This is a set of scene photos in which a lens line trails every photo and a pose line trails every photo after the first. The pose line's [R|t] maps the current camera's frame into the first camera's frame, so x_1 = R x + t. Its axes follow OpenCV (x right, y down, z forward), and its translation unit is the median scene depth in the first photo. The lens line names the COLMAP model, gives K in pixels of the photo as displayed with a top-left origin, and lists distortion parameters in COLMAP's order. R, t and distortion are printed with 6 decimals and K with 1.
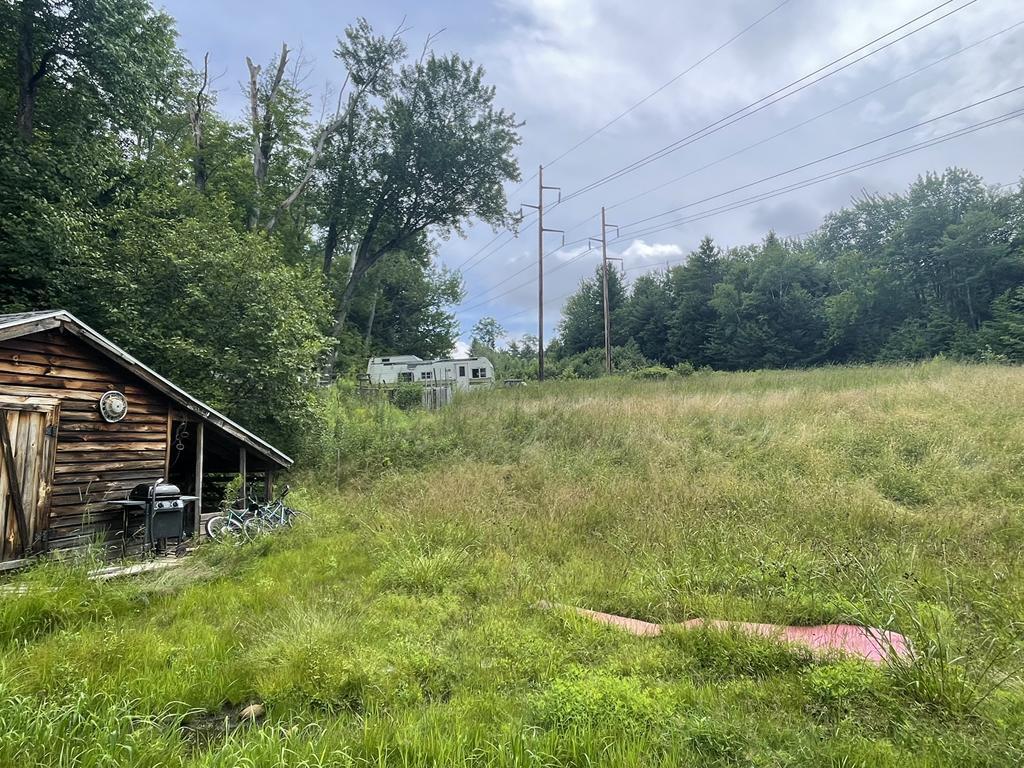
lens RADIAL K [[599.9, 0, 512.0], [0, 599.9, 384.0], [0, 0, 1]] dist [-0.004849, -0.000455]
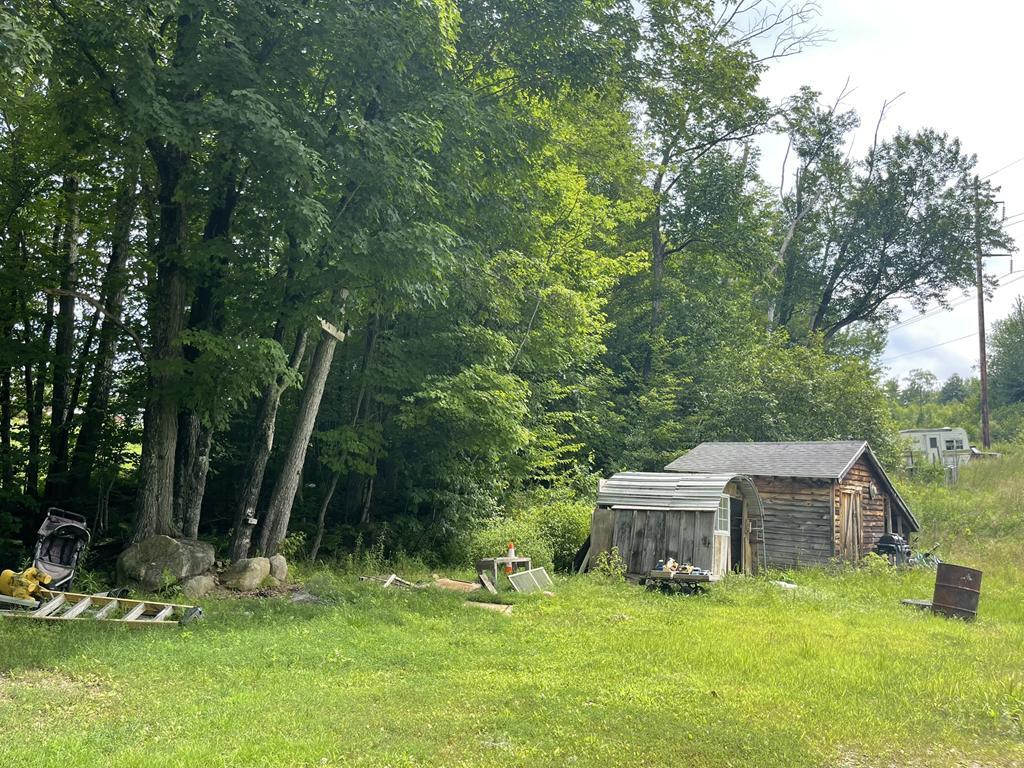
lens RADIAL K [[770.6, 0, 511.7], [0, 770.6, 381.4], [0, 0, 1]] dist [0.074274, -0.093874]
pose [[0.908159, -0.017629, -0.418253, -0.594795], [-0.009480, 0.997991, -0.062648, -0.118971], [0.418517, 0.060860, 0.906167, -1.438132]]
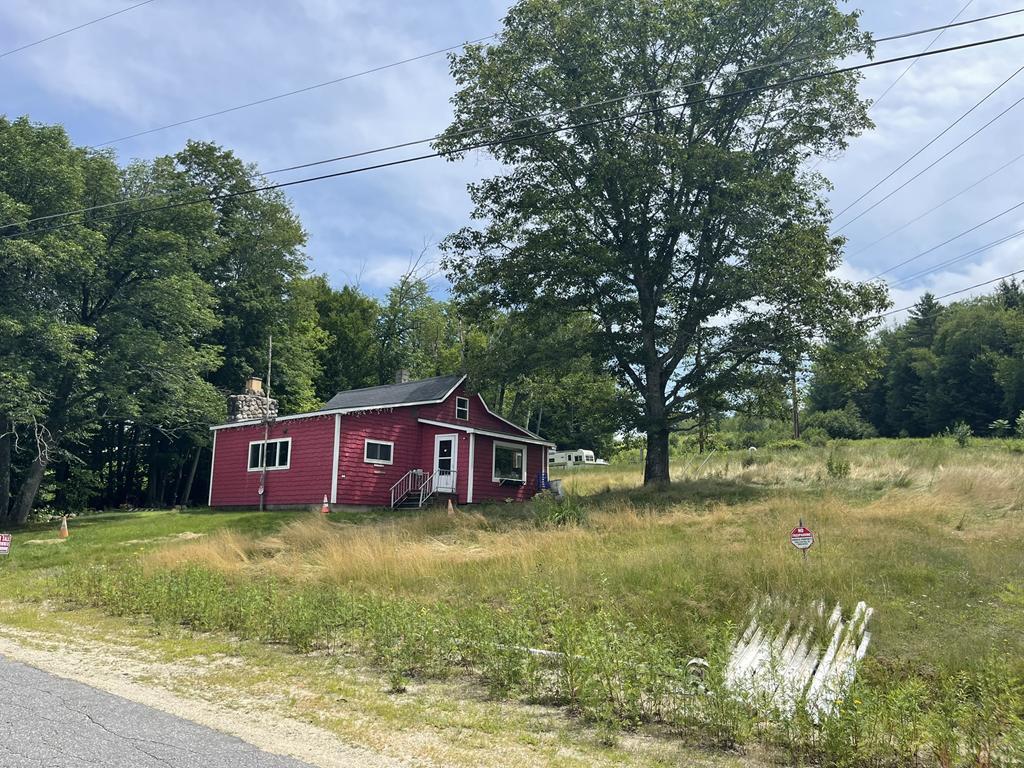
lens RADIAL K [[765.6, 0, 509.9], [0, 765.6, 387.1], [0, 0, 1]] dist [0.122134, -0.164213]
pose [[0.893812, -0.061821, -0.444161, 2.811183], [0.032144, 0.996737, -0.074046, -0.236139], [0.447289, 0.051906, 0.892882, -4.133899]]
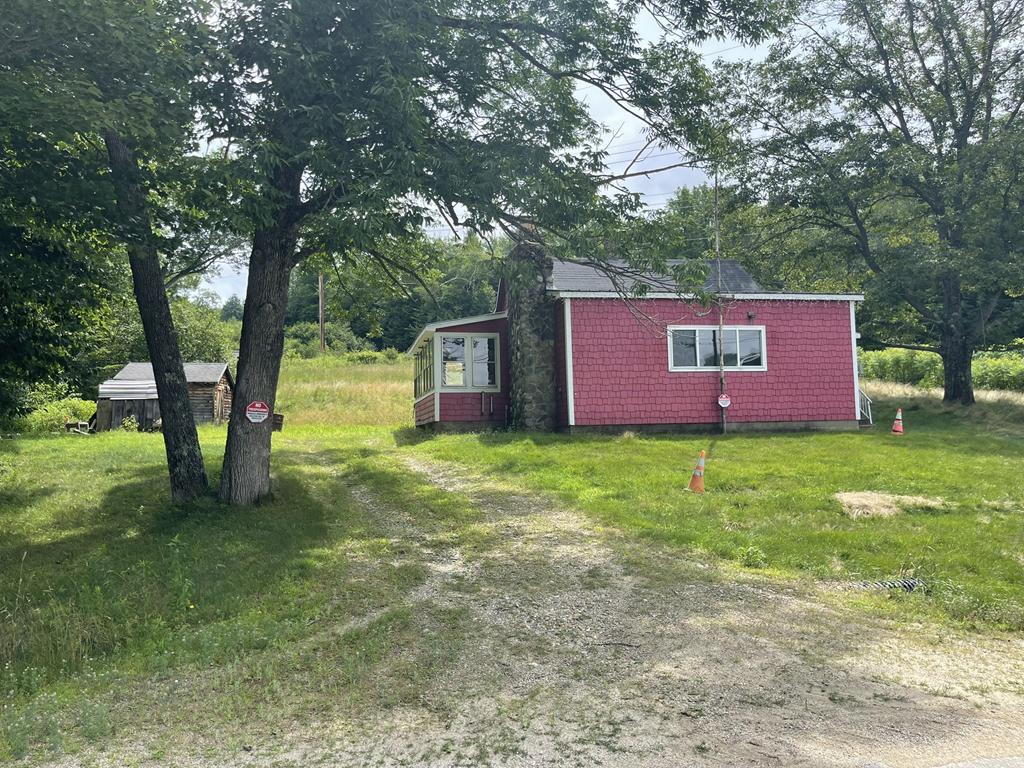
lens RADIAL K [[770.6, 0, 511.7], [0, 770.6, 381.4], [0, 0, 1]] dist [0.074274, -0.093874]
pose [[0.906640, 0.016658, 0.421577, -0.967916], [-0.033942, 0.998861, 0.033528, -0.187061], [-0.420538, -0.044707, 0.906173, -3.386246]]
